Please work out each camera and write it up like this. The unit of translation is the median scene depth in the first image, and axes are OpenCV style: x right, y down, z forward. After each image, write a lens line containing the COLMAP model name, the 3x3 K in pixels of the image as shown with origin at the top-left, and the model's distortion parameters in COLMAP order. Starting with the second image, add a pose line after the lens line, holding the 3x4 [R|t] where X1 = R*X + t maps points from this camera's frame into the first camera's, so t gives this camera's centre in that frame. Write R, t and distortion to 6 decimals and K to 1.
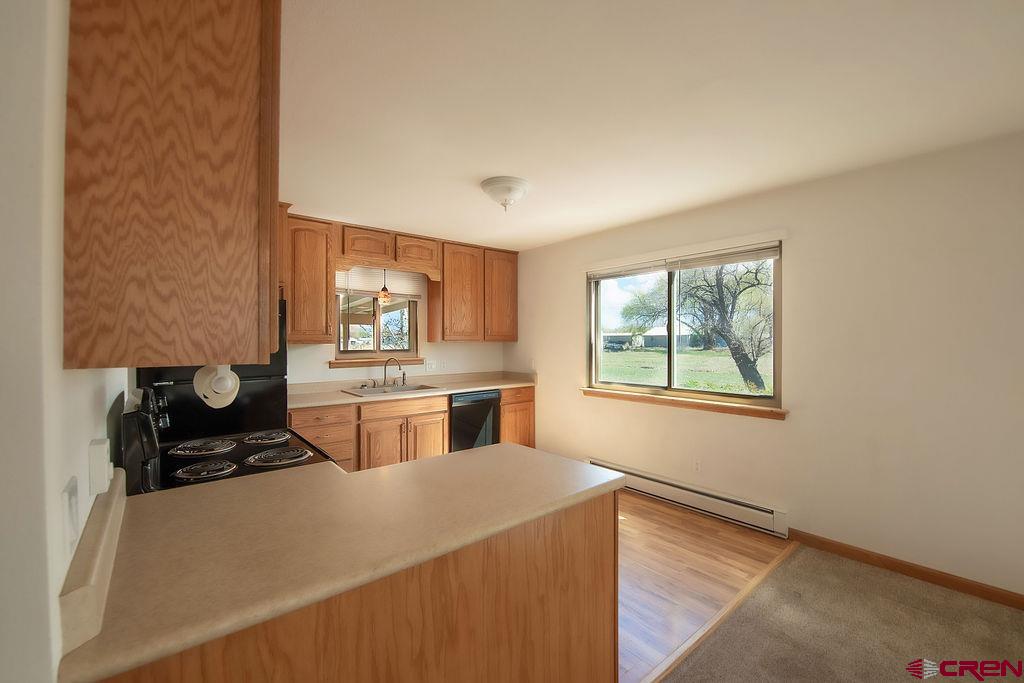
lens RADIAL K [[431.5, 0, 512.0], [0, 431.5, 341.5], [0, 0, 1]] dist [-0.000700, 0.000020]
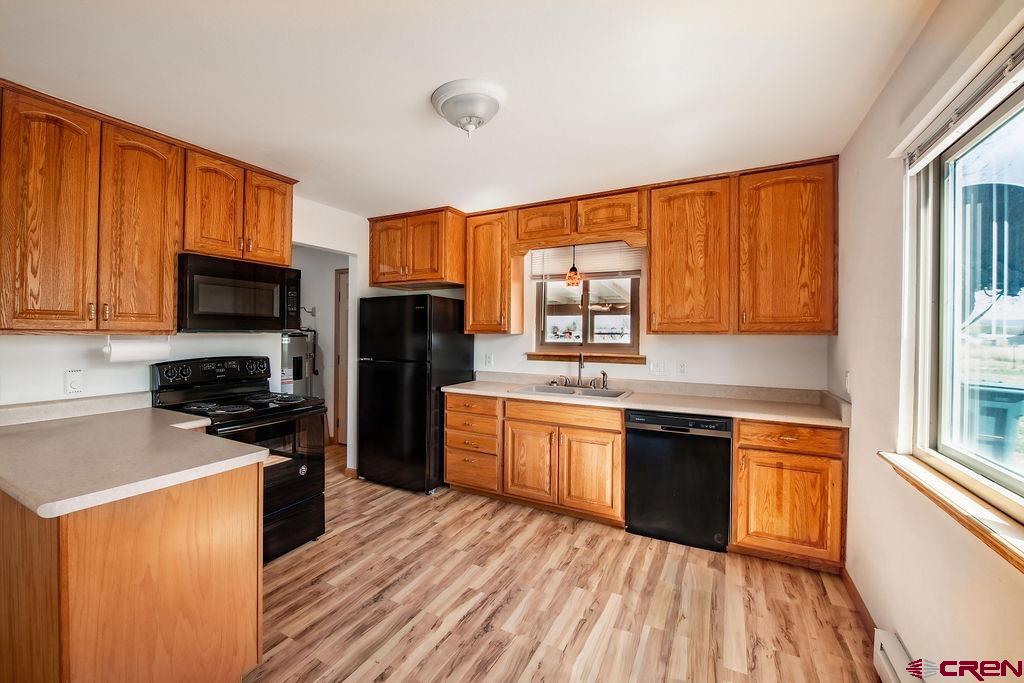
lens RADIAL K [[443.5, 0, 512.0], [0, 443.5, 341.5], [0, 0, 1]] dist [-0.000190, -0.000070]
pose [[0.329690, 0.018737, -0.943903, 0.437370], [-0.011726, 0.999807, 0.015751, 0.005008], [0.944016, 0.005875, 0.329847, 0.559243]]
